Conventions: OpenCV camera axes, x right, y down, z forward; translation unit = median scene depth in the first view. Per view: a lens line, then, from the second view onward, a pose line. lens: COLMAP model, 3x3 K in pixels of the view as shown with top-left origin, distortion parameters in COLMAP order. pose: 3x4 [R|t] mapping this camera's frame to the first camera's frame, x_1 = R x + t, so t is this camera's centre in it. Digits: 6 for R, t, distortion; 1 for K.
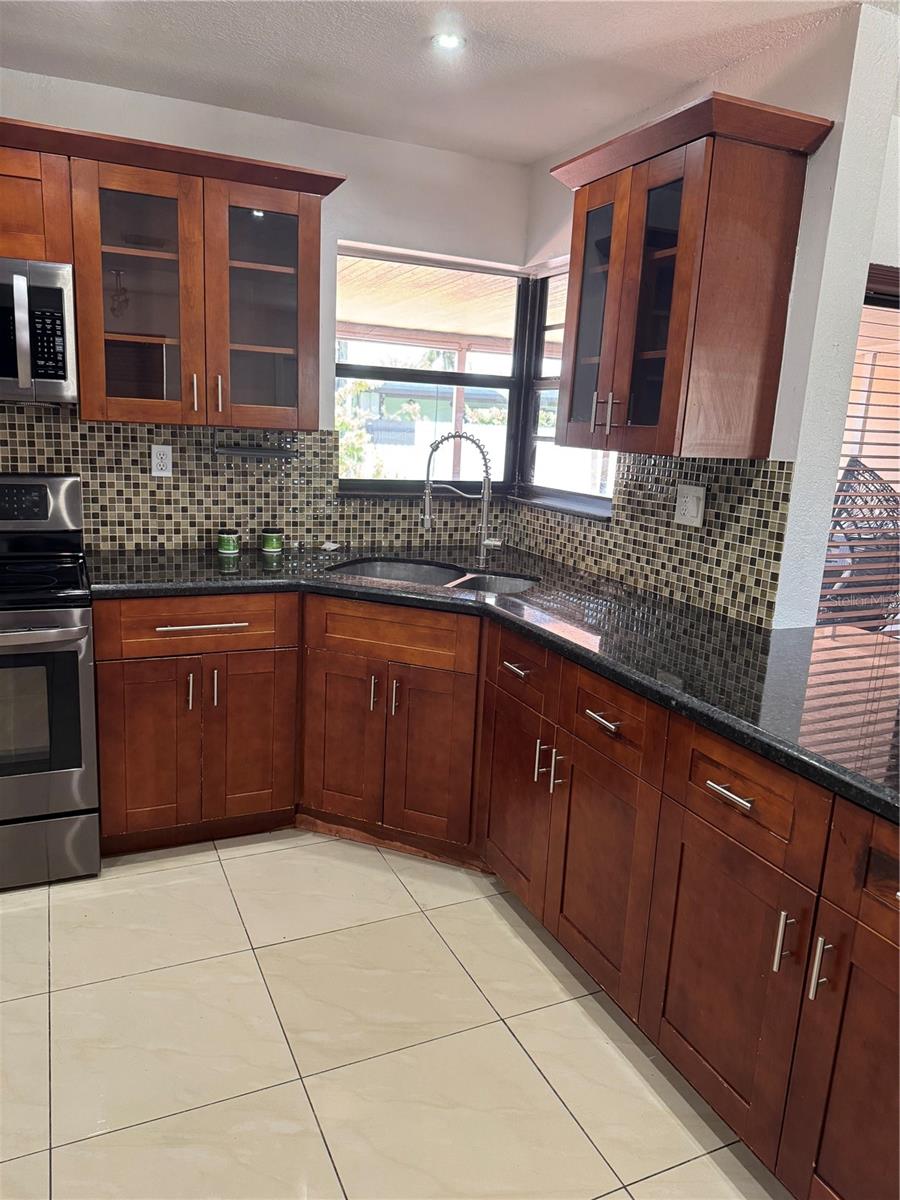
lens RADIAL K [[836.5, 0, 456.1], [0, 836.5, 605.0], [0, 0, 1]] dist [0.029311, -0.038551]
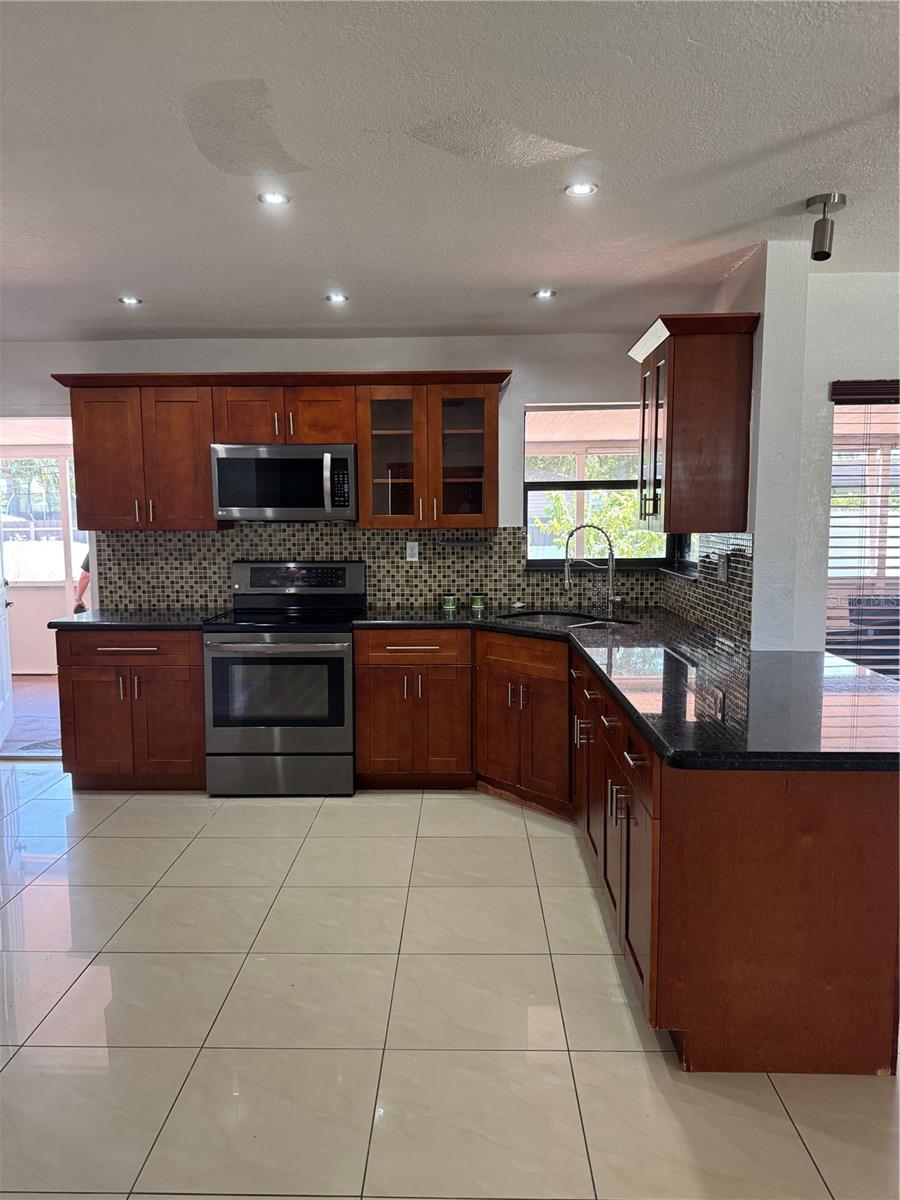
lens RADIAL K [[836.5, 0, 449.2], [0, 836.5, 603.2], [0, 0, 1]] dist [0.029311, -0.038551]
pose [[0.891545, -0.009741, -0.452827, 0.456756], [-0.042837, 0.993474, -0.105711, 0.097744], [0.450901, 0.113644, 0.885310, -0.392310]]
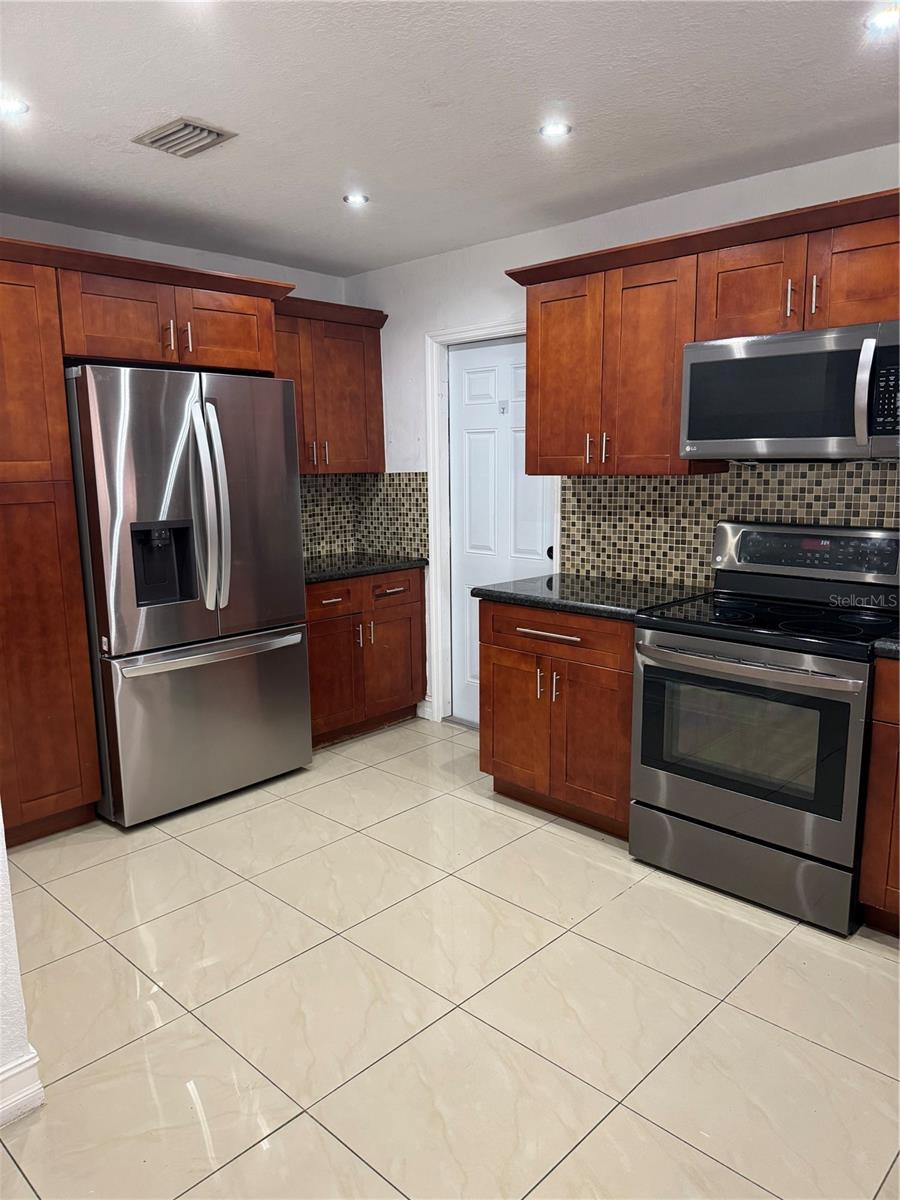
lens RADIAL K [[836.5, 0, 447.3], [0, 836.5, 605.6], [0, 0, 1]] dist [0.029311, -0.038551]
pose [[0.348547, 0.101529, -0.931776, 0.252654], [-0.167317, 0.984888, 0.044728, -0.020545], [0.922236, 0.140312, 0.360268, 0.154848]]
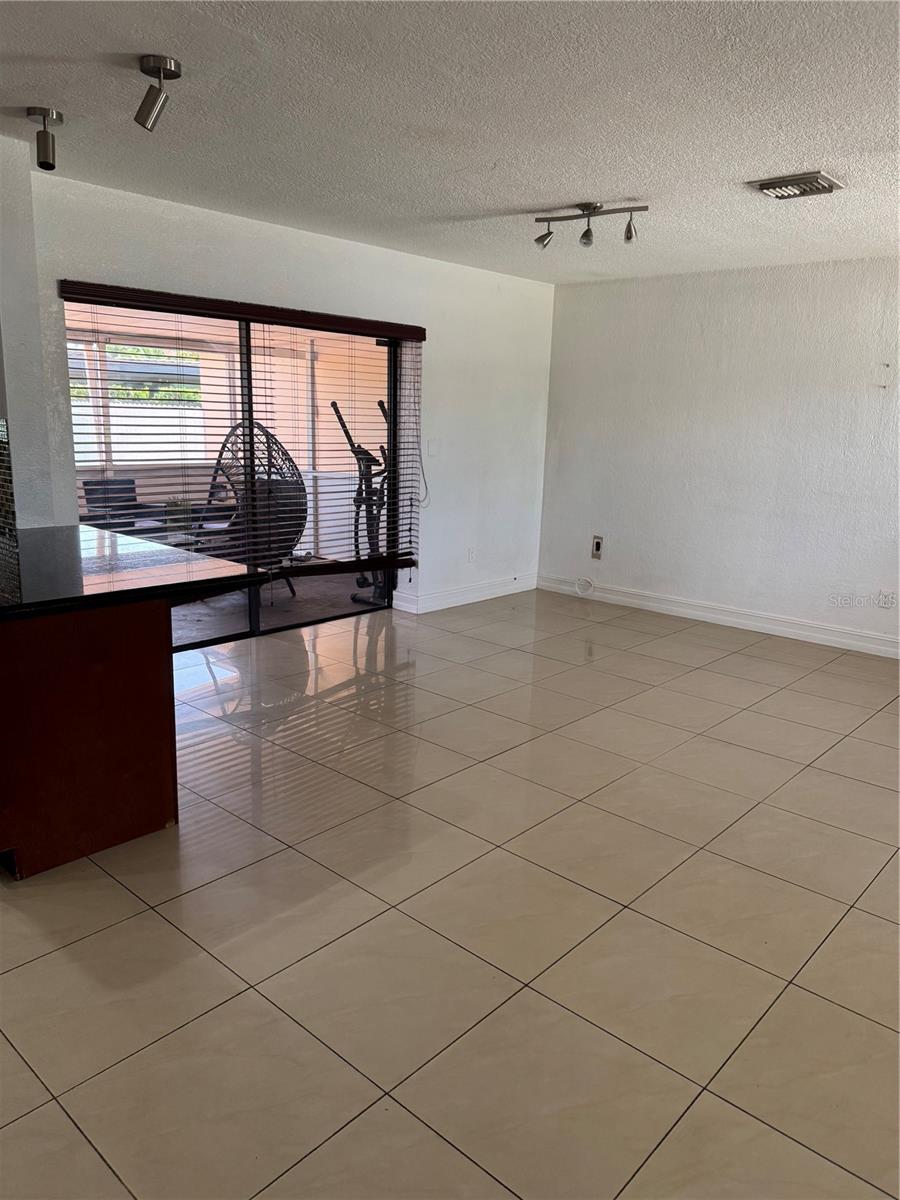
lens RADIAL K [[836.5, 0, 444.3], [0, 836.5, 599.2], [0, 0, 1]] dist [0.029311, -0.038551]
pose [[0.923933, -0.106242, 0.367506, 0.420516], [0.097333, 0.994333, 0.042750, 0.134477], [-0.369966, -0.003728, 0.929038, -0.575708]]
